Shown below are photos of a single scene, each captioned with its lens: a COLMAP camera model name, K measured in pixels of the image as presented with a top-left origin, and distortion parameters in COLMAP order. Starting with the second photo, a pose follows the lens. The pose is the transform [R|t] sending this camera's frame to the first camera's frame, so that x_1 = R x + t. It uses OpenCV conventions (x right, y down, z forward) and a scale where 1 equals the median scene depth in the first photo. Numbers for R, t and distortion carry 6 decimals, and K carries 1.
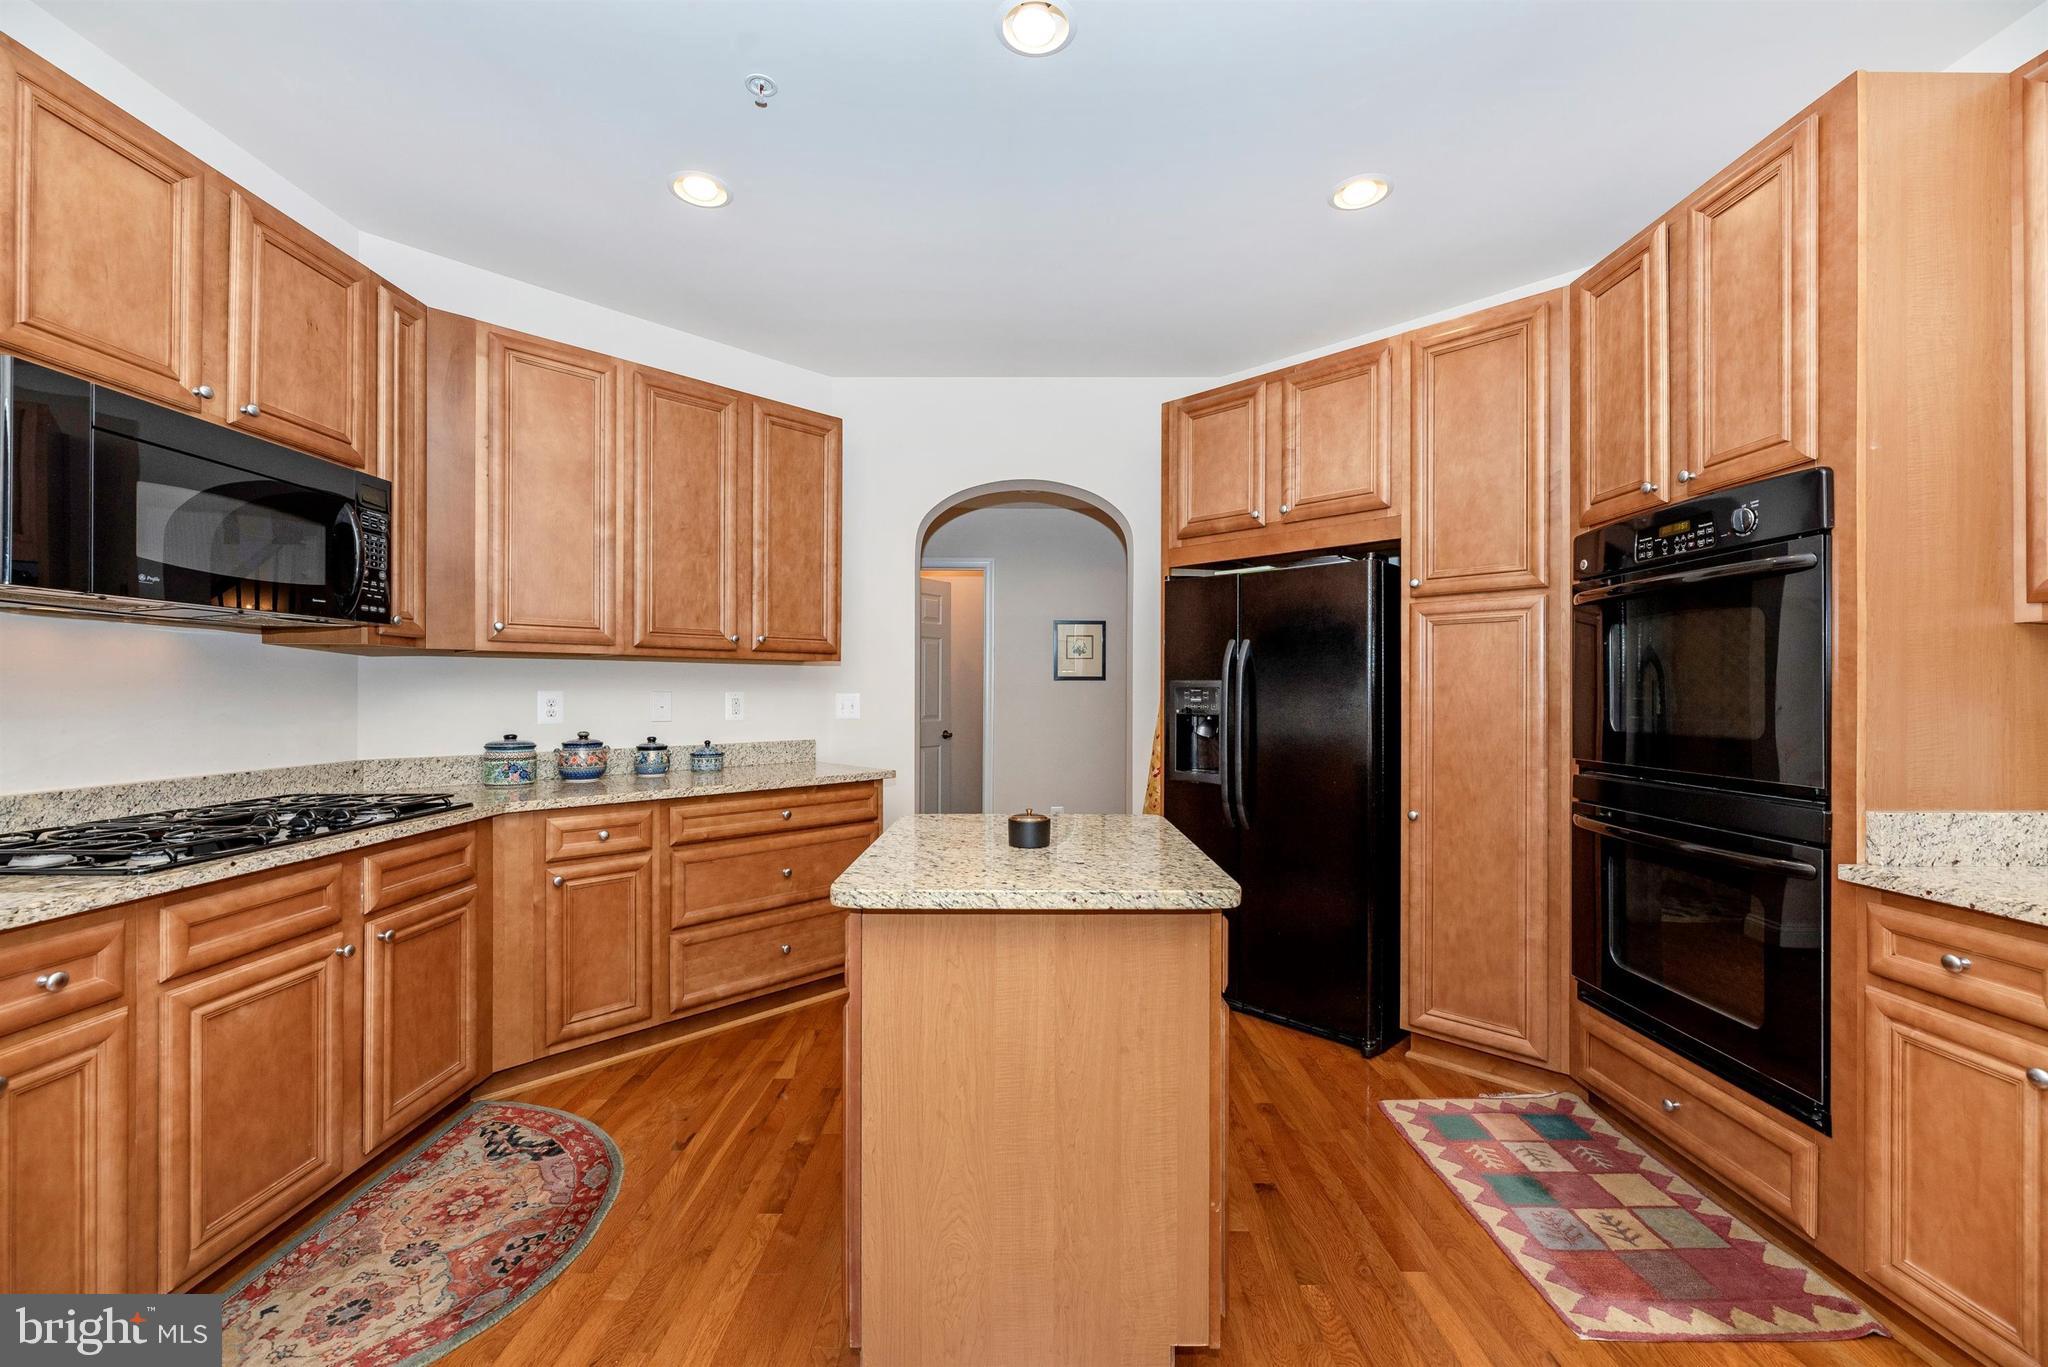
lens RADIAL K [[834.7, 0, 1001.7], [0, 834.7, 686.7], [0, 0, 1]] dist [-0.001873, -0.001399]
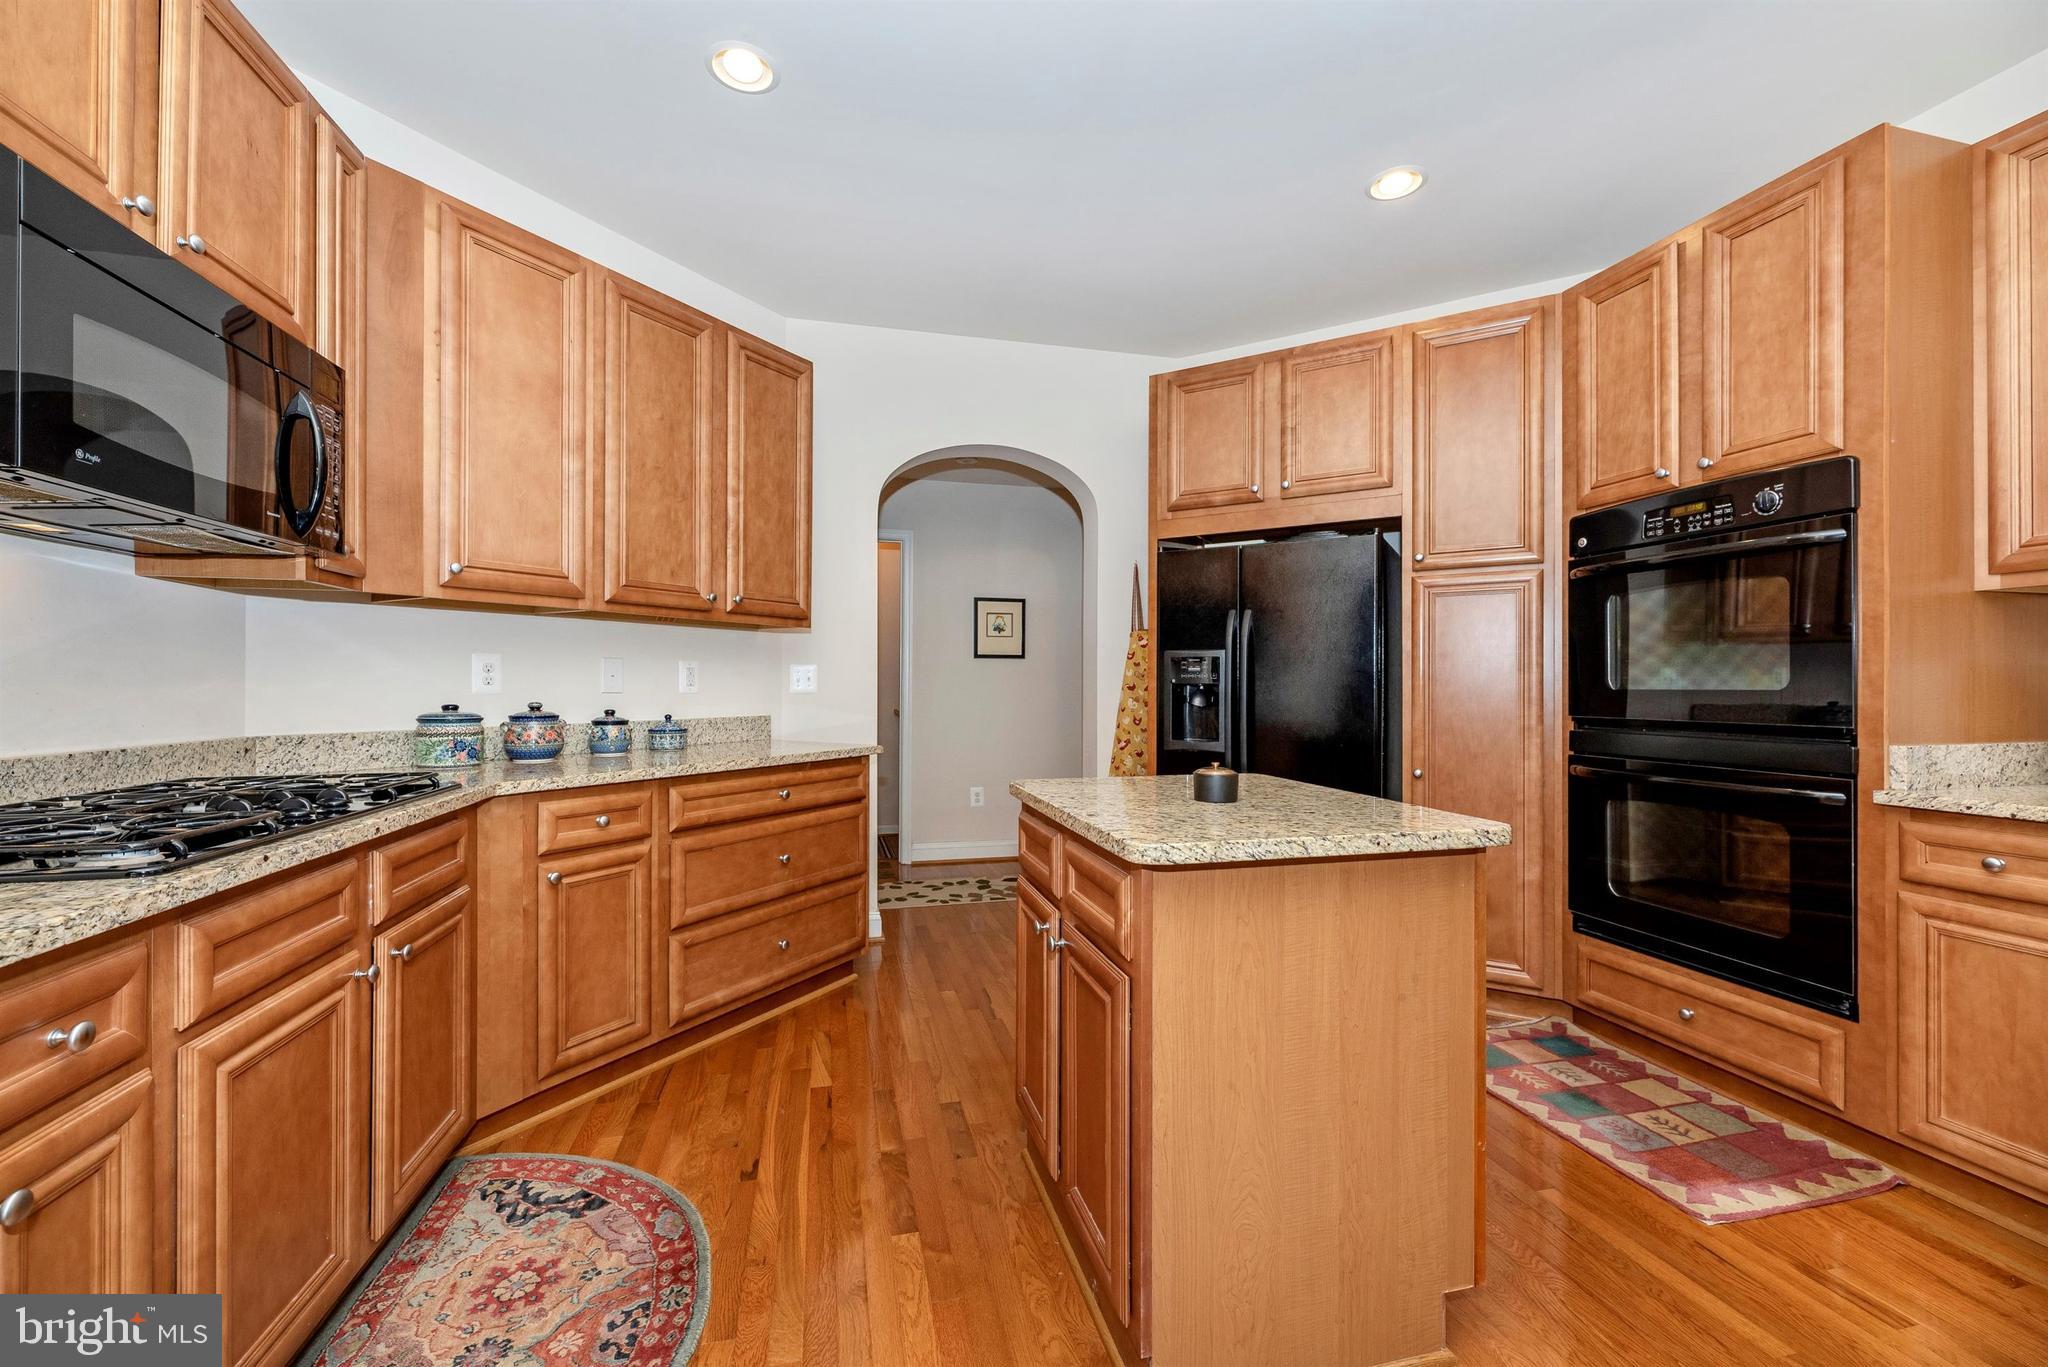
lens RADIAL K [[834.7, 0, 1030.5], [0, 834.7, 677.4], [0, 0, 1]] dist [-0.001873, -0.001399]
pose [[0.970068, 0.001973, 0.242824, -0.353744], [-0.002204, 0.999997, 0.000680, 0.043146], [-0.242822, -0.001194, 0.970070, 0.113242]]
